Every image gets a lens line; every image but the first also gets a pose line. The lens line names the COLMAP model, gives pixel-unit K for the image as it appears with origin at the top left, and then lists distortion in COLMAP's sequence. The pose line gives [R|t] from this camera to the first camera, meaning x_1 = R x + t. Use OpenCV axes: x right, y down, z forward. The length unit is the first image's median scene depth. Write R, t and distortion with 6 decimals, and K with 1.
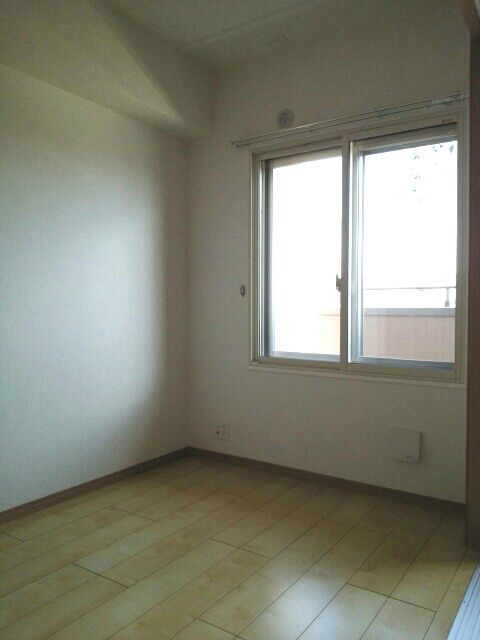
lens RADIAL K [[499.3, 0, 240.0], [0, 499.3, 320.0], [0, 0, 1]] dist [0.000471, 0.000159]
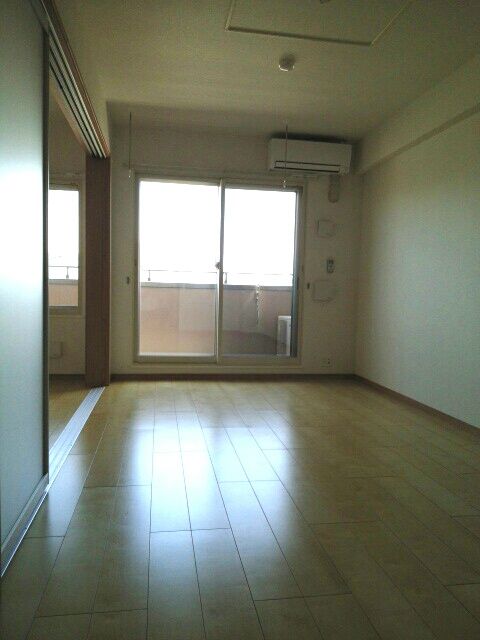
lens RADIAL K [[499.3, 0, 240.0], [0, 499.3, 320.0], [0, 0, 1]] dist [0.000471, 0.000159]
pose [[0.748227, -0.026038, 0.662932, -0.347619], [-0.003143, 0.999079, 0.042788, 0.048561], [-0.663436, -0.034099, 0.747456, -0.776969]]
